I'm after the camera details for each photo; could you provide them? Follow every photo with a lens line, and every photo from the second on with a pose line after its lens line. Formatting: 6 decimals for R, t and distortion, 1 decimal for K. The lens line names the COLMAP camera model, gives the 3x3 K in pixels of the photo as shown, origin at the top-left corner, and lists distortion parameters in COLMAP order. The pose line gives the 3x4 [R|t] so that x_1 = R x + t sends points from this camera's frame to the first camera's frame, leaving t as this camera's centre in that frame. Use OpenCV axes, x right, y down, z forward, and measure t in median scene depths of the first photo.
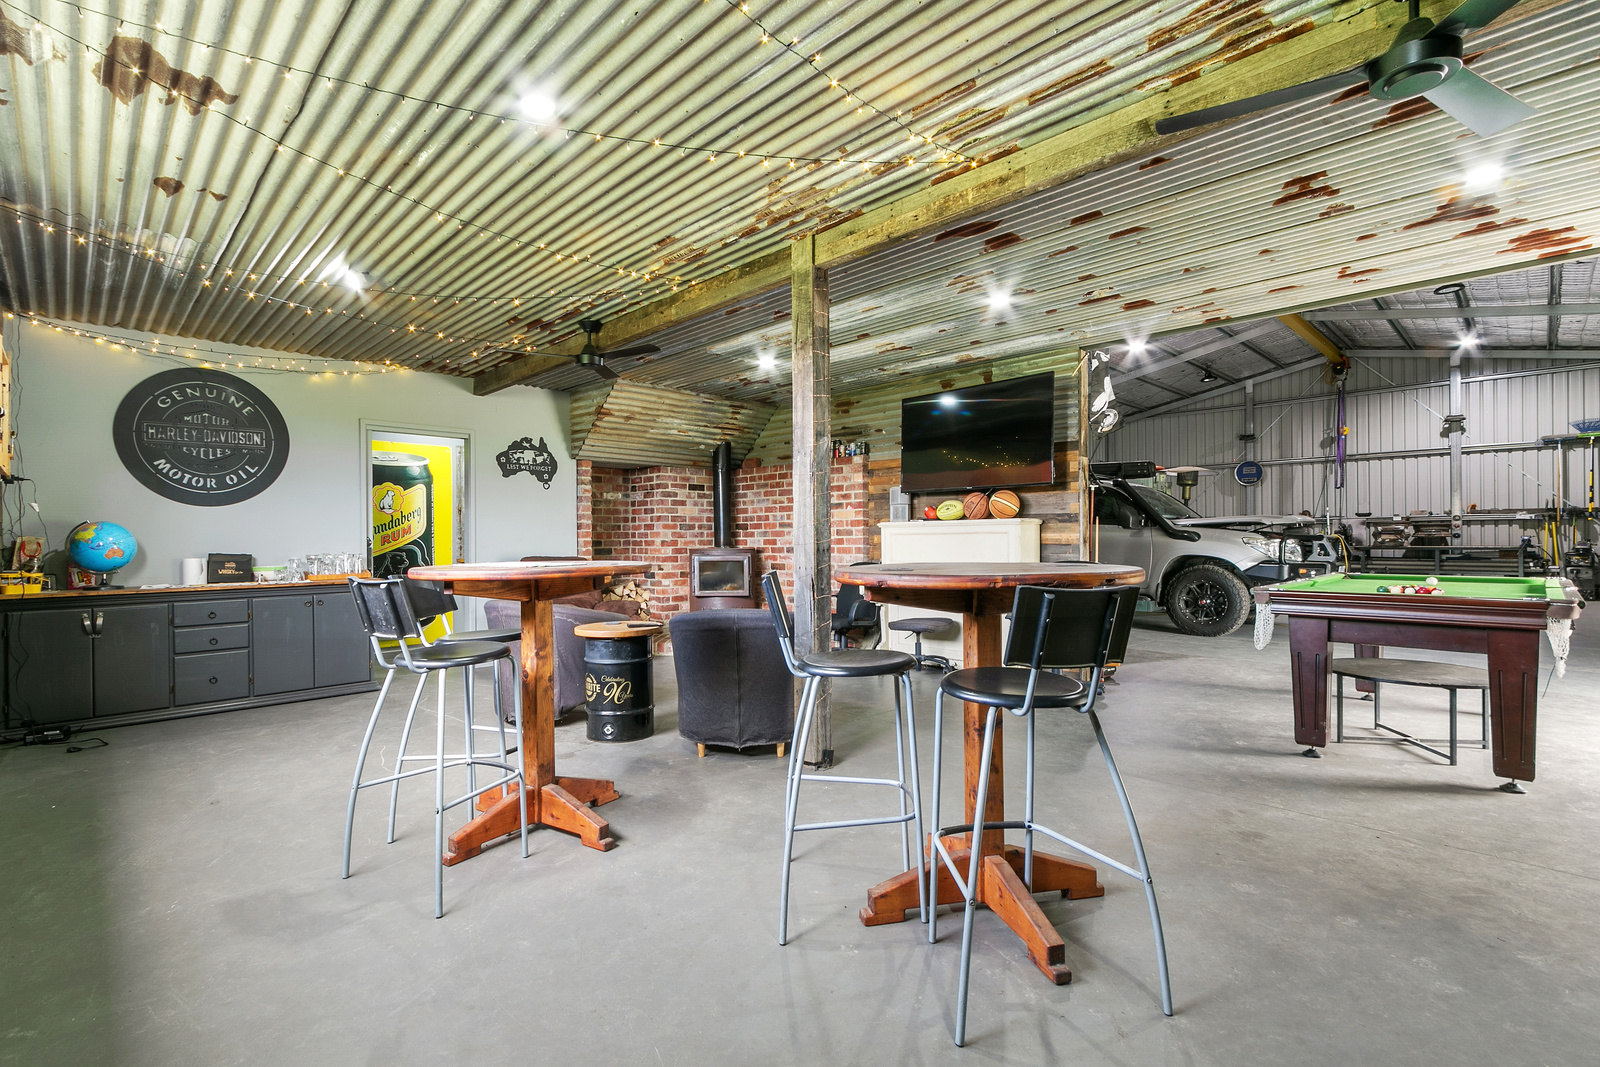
lens RADIAL K [[739.3, 0, 784.1], [0, 739.3, 534.8], [0, 0, 1]] dist [0.001387, -0.000767]
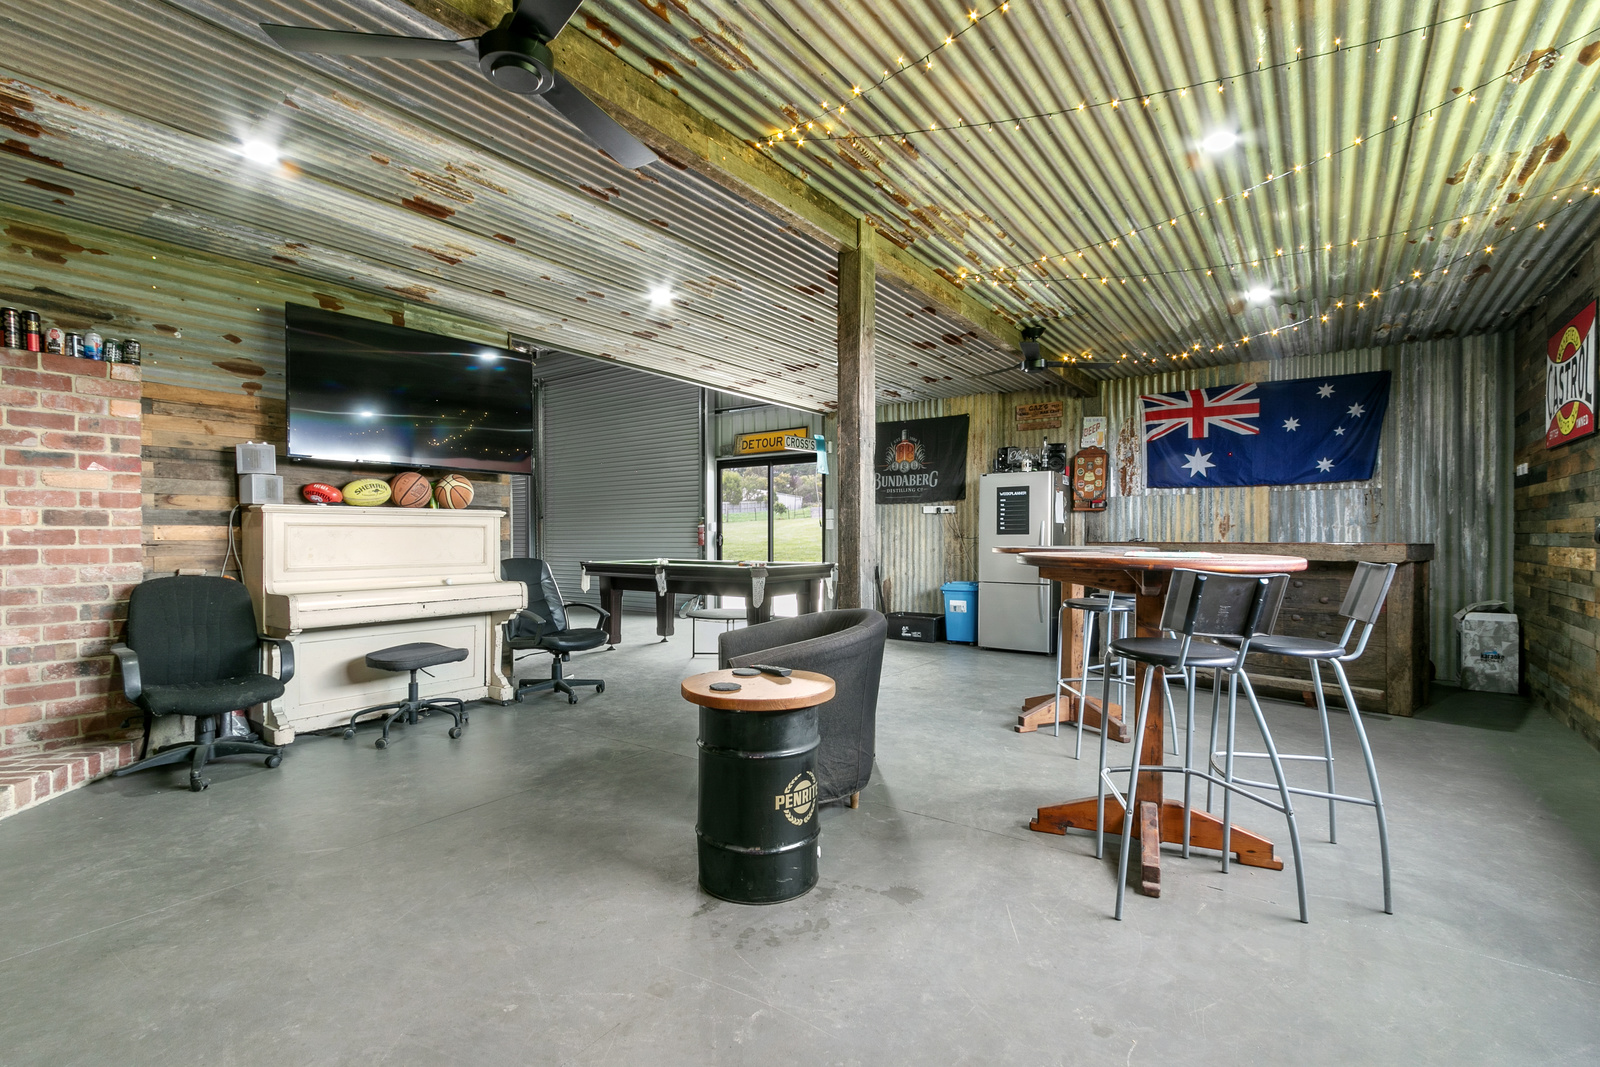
lens RADIAL K [[739.3, 0, 784.1], [0, 739.3, 534.8], [0, 0, 1]] dist [0.001387, -0.000767]
pose [[-0.172616, 0.011599, 0.984921, -0.816536], [-0.002447, 0.999923, -0.012205, 0.021718], [-0.984986, -0.004517, -0.172574, 1.137726]]
